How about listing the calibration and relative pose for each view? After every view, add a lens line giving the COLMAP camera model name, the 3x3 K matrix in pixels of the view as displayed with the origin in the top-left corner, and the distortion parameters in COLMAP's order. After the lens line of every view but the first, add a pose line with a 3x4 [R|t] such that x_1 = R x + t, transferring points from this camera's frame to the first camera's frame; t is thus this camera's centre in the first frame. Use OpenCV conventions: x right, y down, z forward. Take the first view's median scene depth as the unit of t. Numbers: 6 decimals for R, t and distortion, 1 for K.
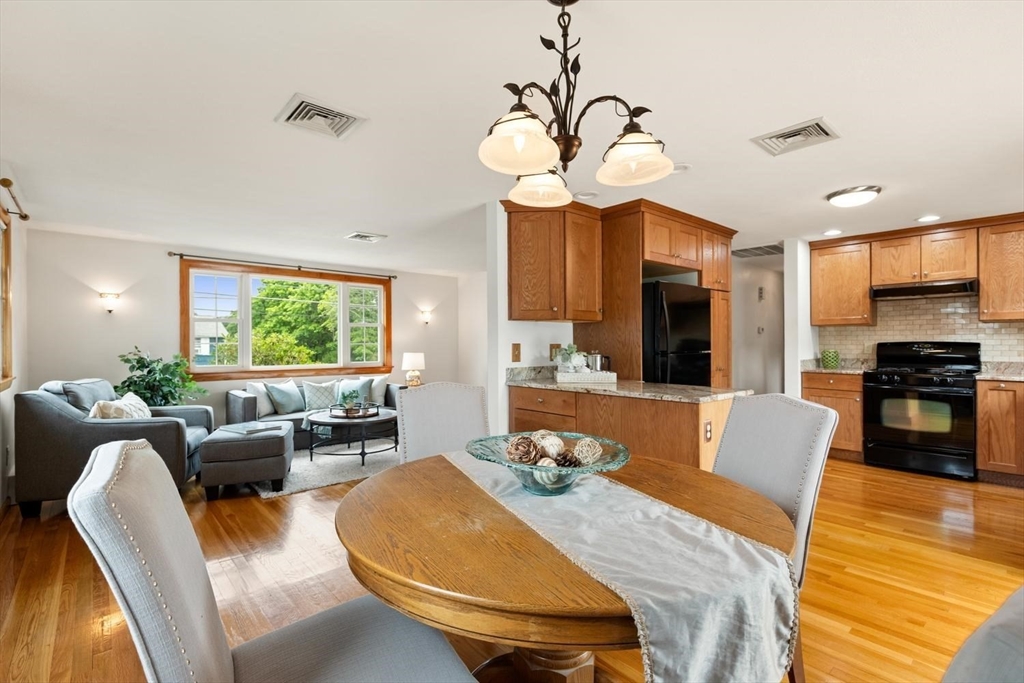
lens RADIAL K [[465.5, 0, 505.0], [0, 465.5, 346.9], [0, 0, 1]] dist [0.002848, 0.000502]
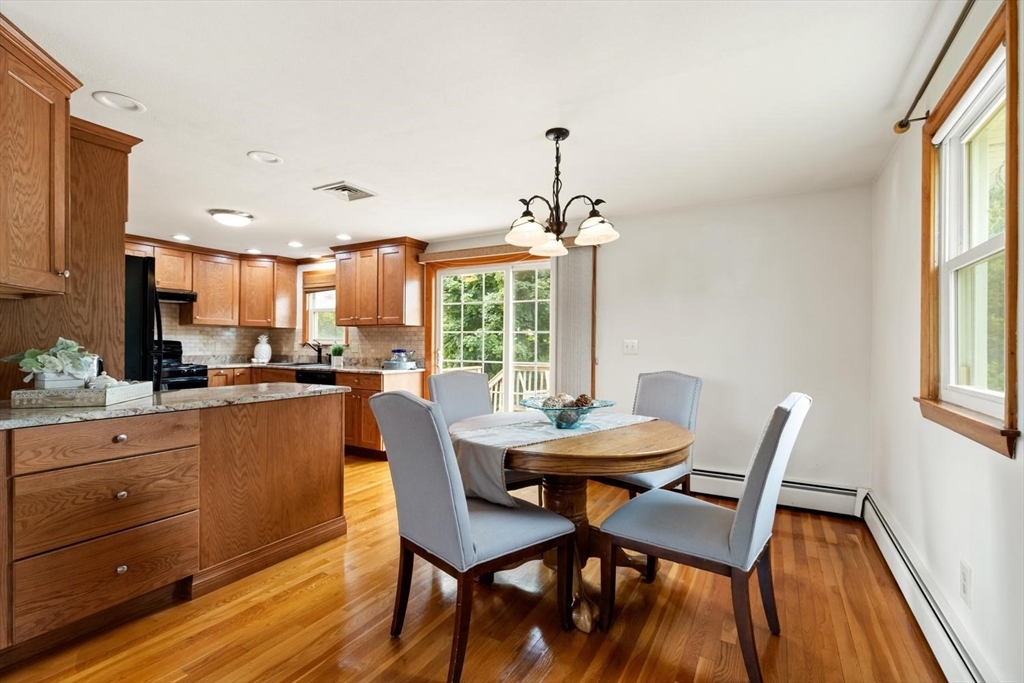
lens RADIAL K [[463.9, 0, 507.3], [0, 463.9, 339.9], [0, 0, 1]] dist [0.005006, -0.000234]
pose [[-0.318065, 0.009495, 0.948021, -0.473511], [0.001974, 0.999954, -0.009353, 0.001427], [-0.948067, -0.001103, -0.318069, 0.568593]]
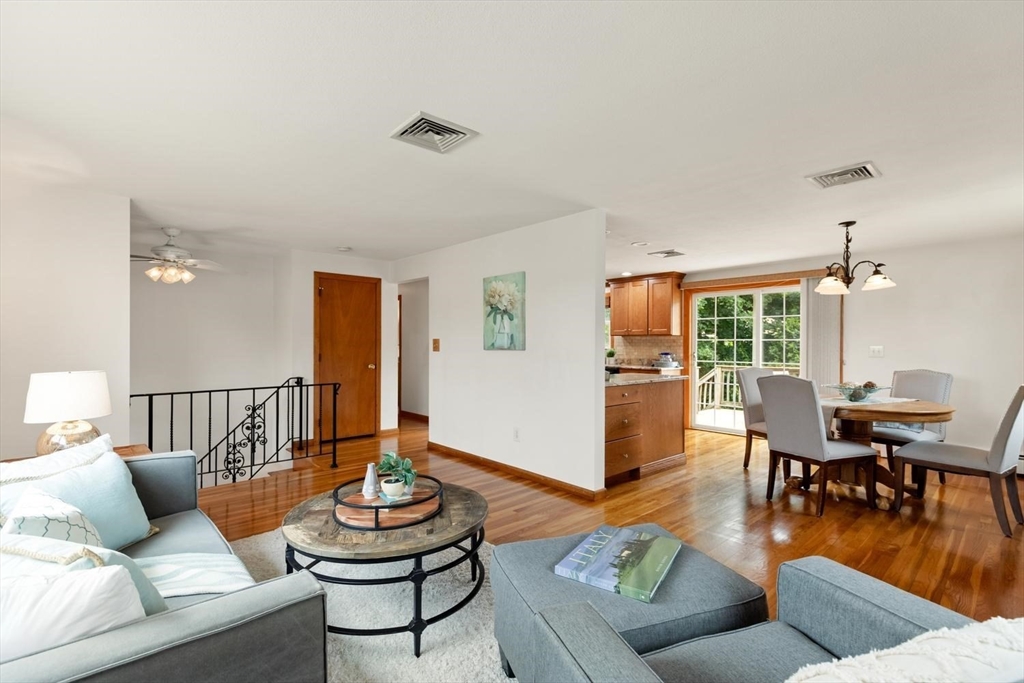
lens RADIAL K [[463.9, 0, 507.3], [0, 463.9, 339.9], [0, 0, 1]] dist [0.005006, -0.000234]
pose [[-0.012619, 0.014111, 0.999821, -0.866323], [0.003933, 0.999893, -0.014063, -0.009576], [-0.999913, 0.003755, -0.012673, 1.008458]]
